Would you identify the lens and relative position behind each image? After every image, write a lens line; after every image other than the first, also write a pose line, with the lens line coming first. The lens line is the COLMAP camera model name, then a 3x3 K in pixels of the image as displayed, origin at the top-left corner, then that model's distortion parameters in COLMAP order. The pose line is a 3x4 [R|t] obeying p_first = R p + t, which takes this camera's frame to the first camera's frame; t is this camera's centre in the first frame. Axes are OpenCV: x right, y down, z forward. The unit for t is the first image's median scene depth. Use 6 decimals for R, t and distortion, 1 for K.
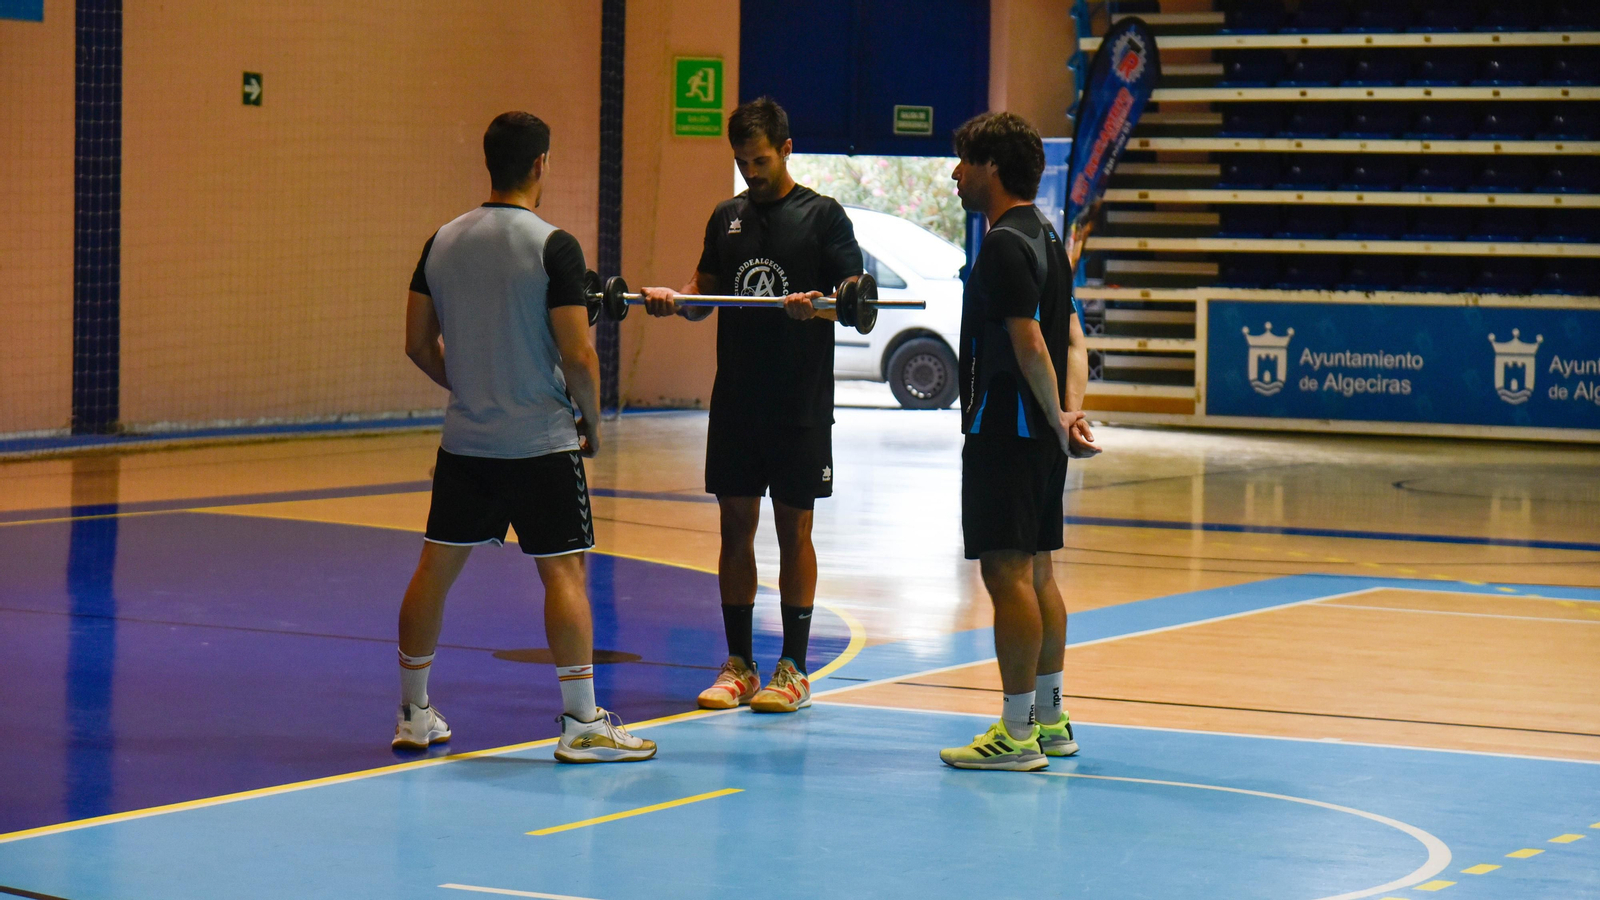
lens RADIAL K [[4340.9, 0, 800.0], [0, 4340.9, 450.3], [0, 0, 1]] dist [-0.622869, 0.000000]
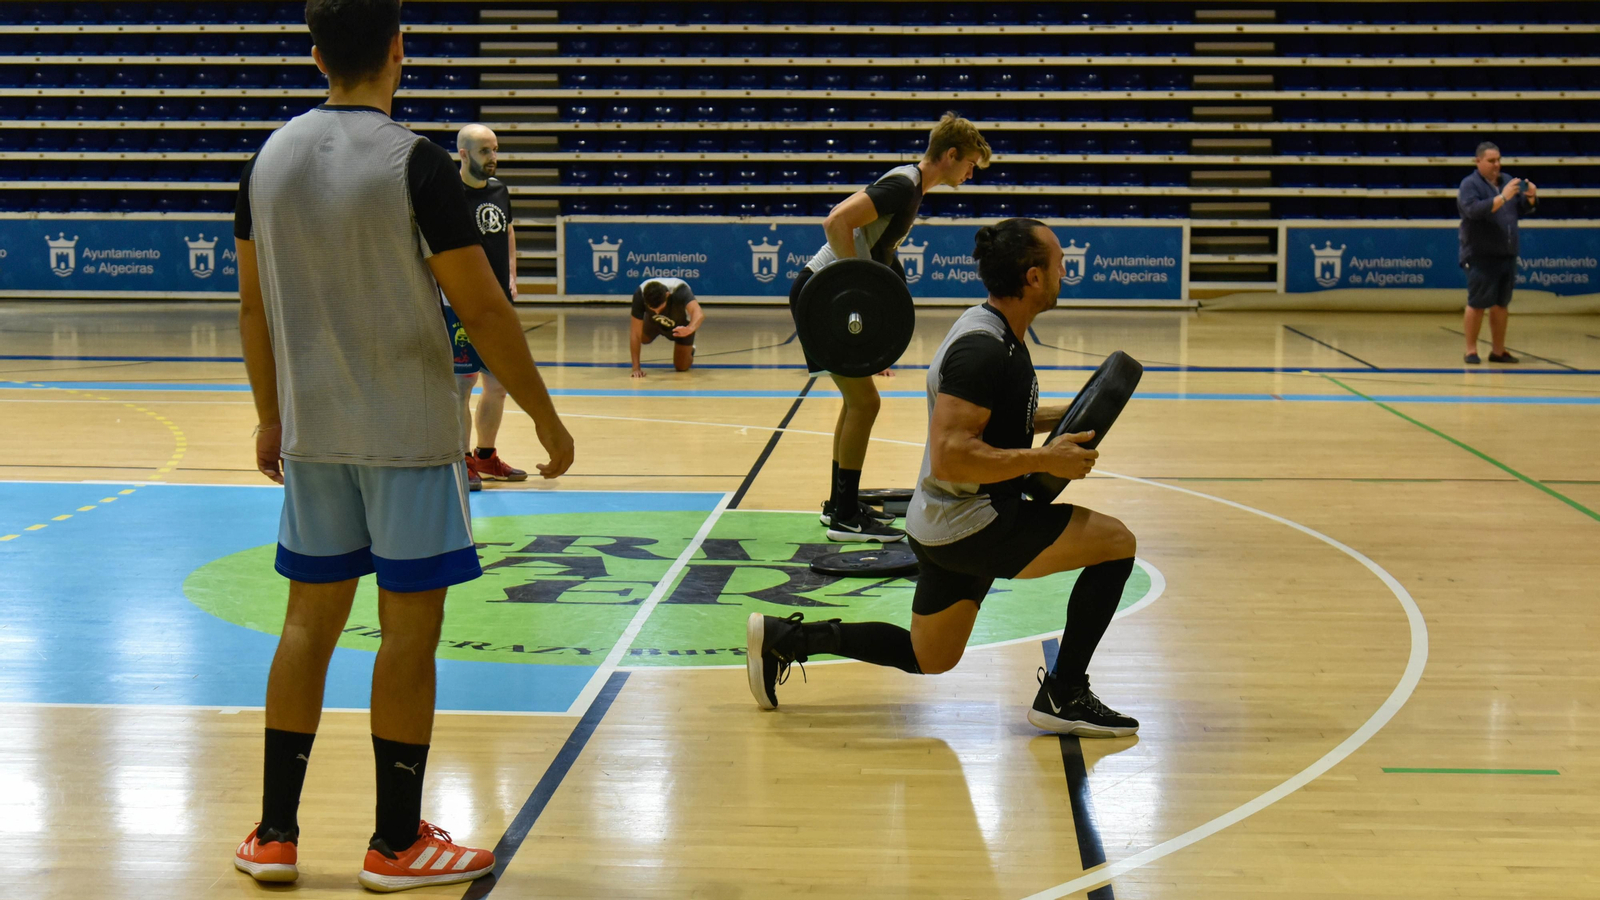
lens RADIAL K [[2428.9, 0, 798.5], [0, 2428.9, 451.9], [0, 0, 1]] dist [-0.010705, 0.000000]
pose [[0.896824, -0.055481, 0.438895, -0.238143], [0.027819, 0.997214, 0.069215, -0.010136], [-0.441512, -0.049864, 0.895869, 0.146428]]
